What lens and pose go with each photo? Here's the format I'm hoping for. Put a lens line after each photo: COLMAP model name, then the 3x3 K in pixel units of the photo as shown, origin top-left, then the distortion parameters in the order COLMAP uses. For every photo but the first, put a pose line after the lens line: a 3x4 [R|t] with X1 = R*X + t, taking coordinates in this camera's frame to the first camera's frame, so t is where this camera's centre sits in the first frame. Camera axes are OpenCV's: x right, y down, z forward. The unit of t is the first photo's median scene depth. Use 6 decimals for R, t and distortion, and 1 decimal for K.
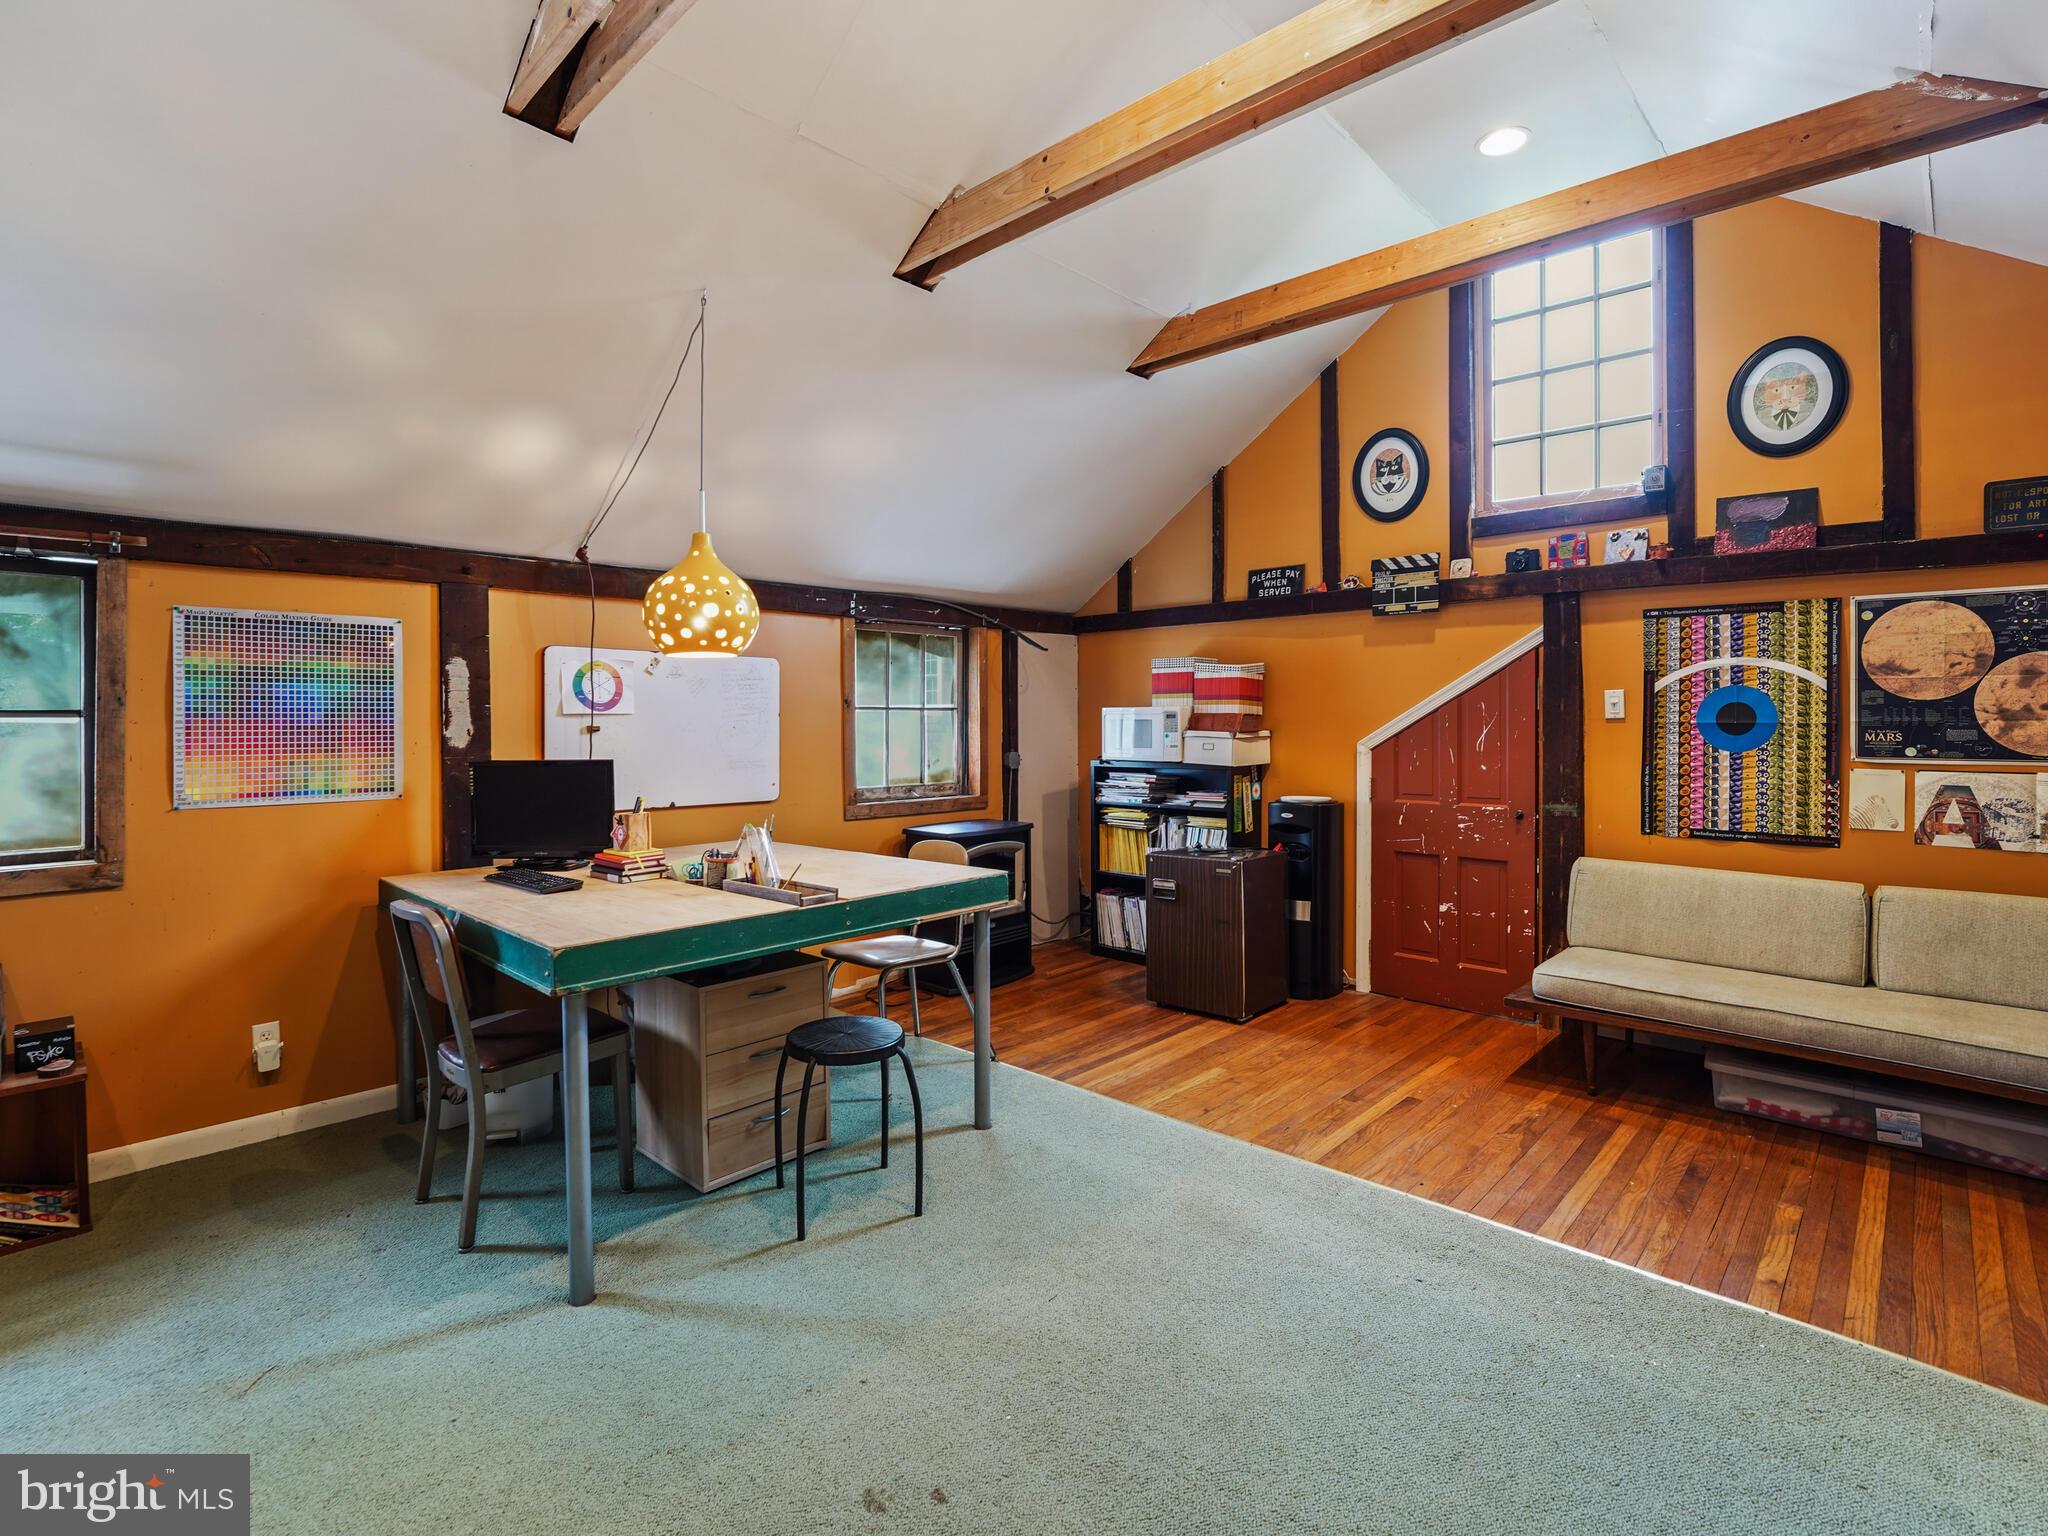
lens RADIAL K [[964.4, 0, 1024.0], [0, 964.4, 768.0], [0, 0, 1]] dist [-0.001797, -0.000193]
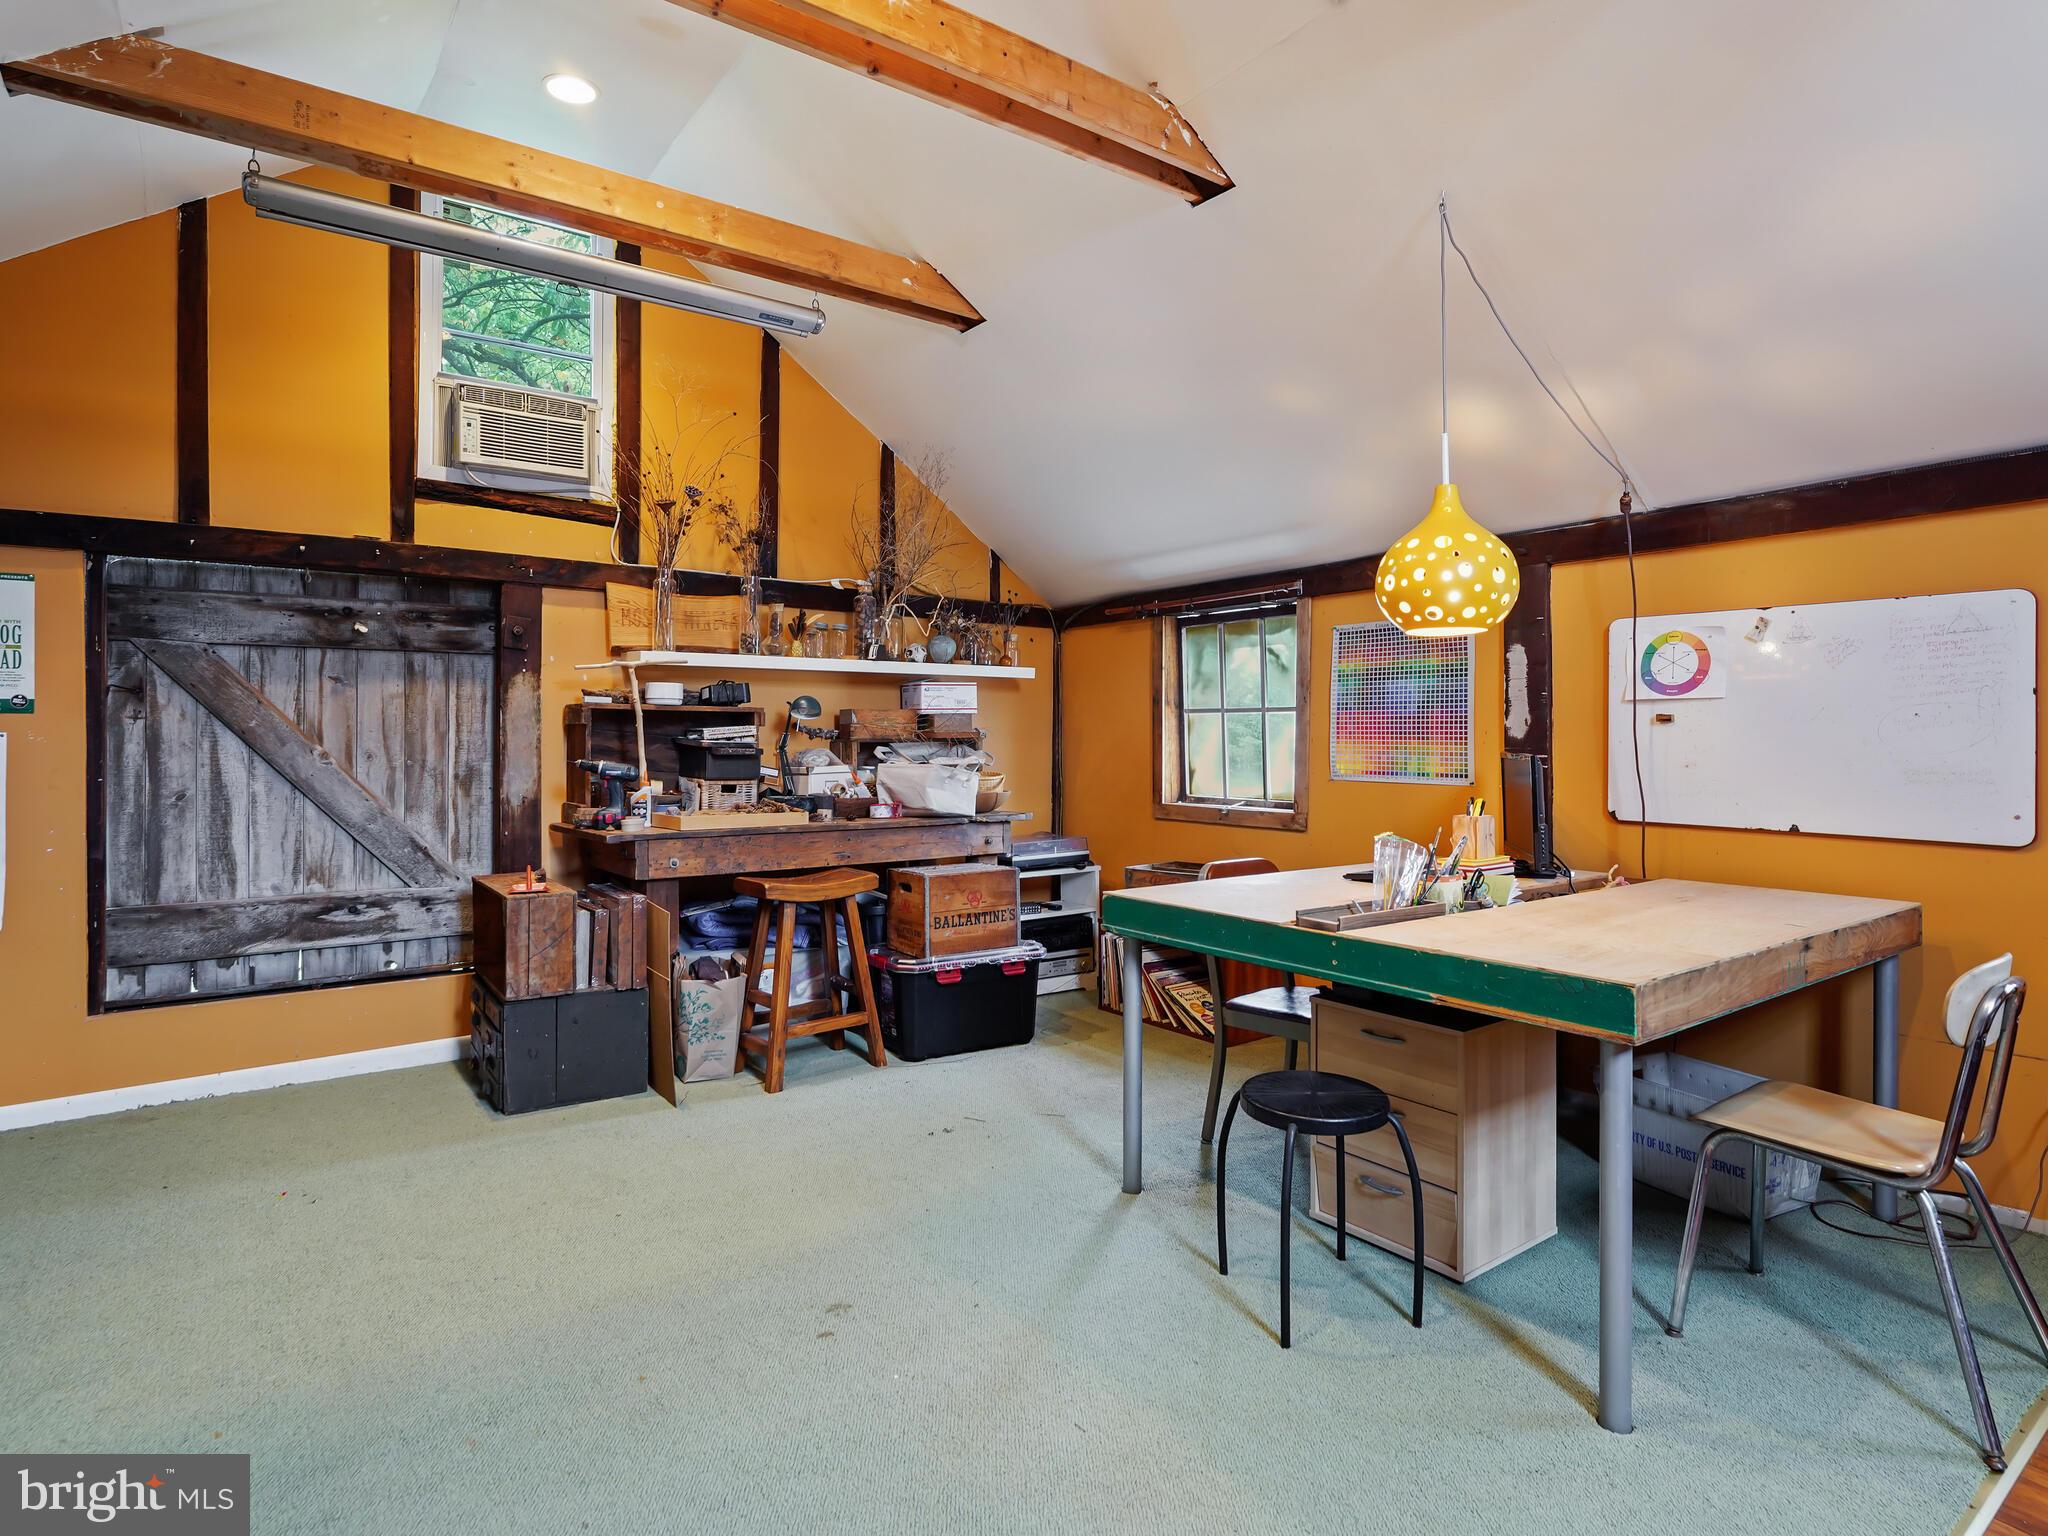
lens RADIAL K [[1143.8, 0, 1024.0], [0, 1143.8, 768.0], [0, 0, 1]] dist [0.002588, 0.000006]
pose [[-0.181063, 0.042128, -0.982569, 0.687921], [-0.035763, 0.998139, 0.049386, -0.032810], [0.982821, 0.044082, -0.179220, 0.789542]]
